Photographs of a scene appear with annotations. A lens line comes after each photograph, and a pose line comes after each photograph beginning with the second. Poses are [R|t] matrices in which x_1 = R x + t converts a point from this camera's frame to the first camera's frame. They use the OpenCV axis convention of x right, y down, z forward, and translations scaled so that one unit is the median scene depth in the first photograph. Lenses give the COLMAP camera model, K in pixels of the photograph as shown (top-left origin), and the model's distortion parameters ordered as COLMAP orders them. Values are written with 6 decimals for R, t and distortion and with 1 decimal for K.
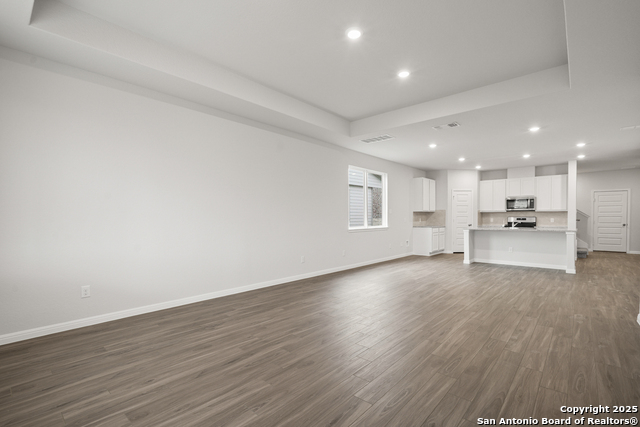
lens RADIAL K [[295.5, 0, 318.3], [0, 295.5, 222.0], [0, 0, 1]] dist [-0.001797, 0.001513]
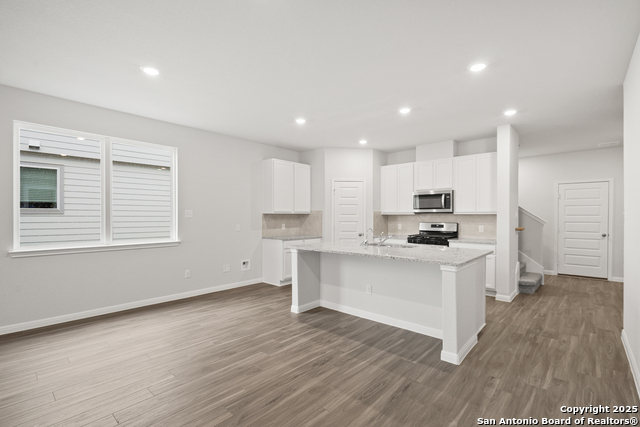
lens RADIAL K [[295.5, 0, 318.1], [0, 295.5, 217.5], [0, 0, 1]] dist [-0.001797, 0.001513]
pose [[0.999968, 0.003796, -0.007076, 0.454706], [-0.003864, 0.999947, -0.009570, -0.021497], [0.007040, 0.009597, 0.999929, 0.385592]]
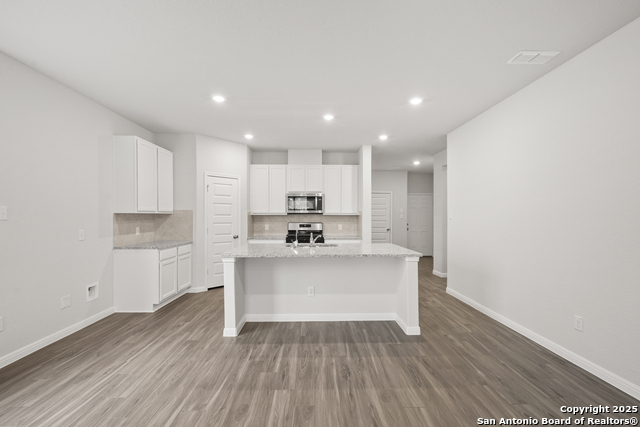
lens RADIAL K [[295.5, 0, 319.2], [0, 295.5, 219.5], [0, 0, 1]] dist [-0.001797, 0.001513]
pose [[0.728239, -0.002987, 0.685316, 0.250788], [0.007622, 0.999964, -0.003740, -0.022113], [-0.685280, 0.007947, 0.728236, 0.495835]]
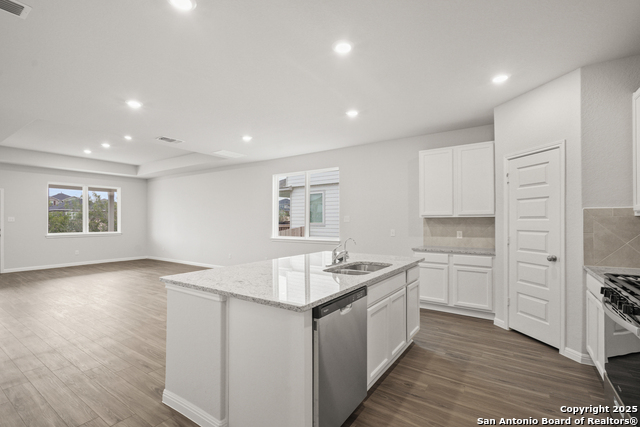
lens RADIAL K [[295.5, 0, 320.5], [0, 295.5, 219.2], [0, 0, 1]] dist [-0.001797, 0.001513]
pose [[0.129377, -0.003798, -0.991588, 0.842047], [-0.015229, 0.999867, -0.005817, -0.026973], [0.991478, 0.015853, 0.129302, 0.768994]]
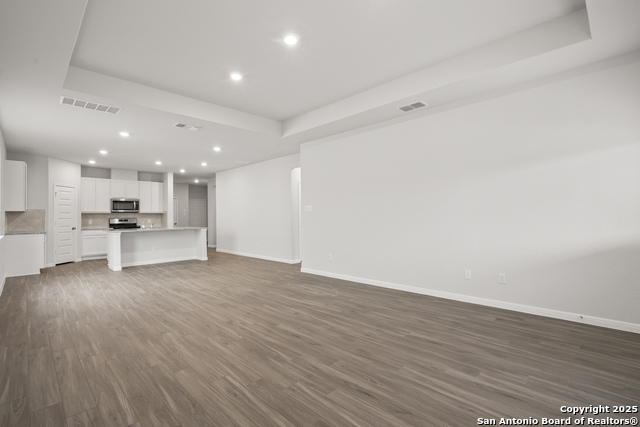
lens RADIAL K [[295.5, 0, 318.4], [0, 295.5, 213.6], [0, 0, 1]] dist [-0.001797, 0.001513]
pose [[0.054822, 0.011141, 0.998434, -0.296334], [0.025801, 0.999588, -0.012571, -0.003476], [-0.998163, 0.026449, 0.054512, 0.286116]]
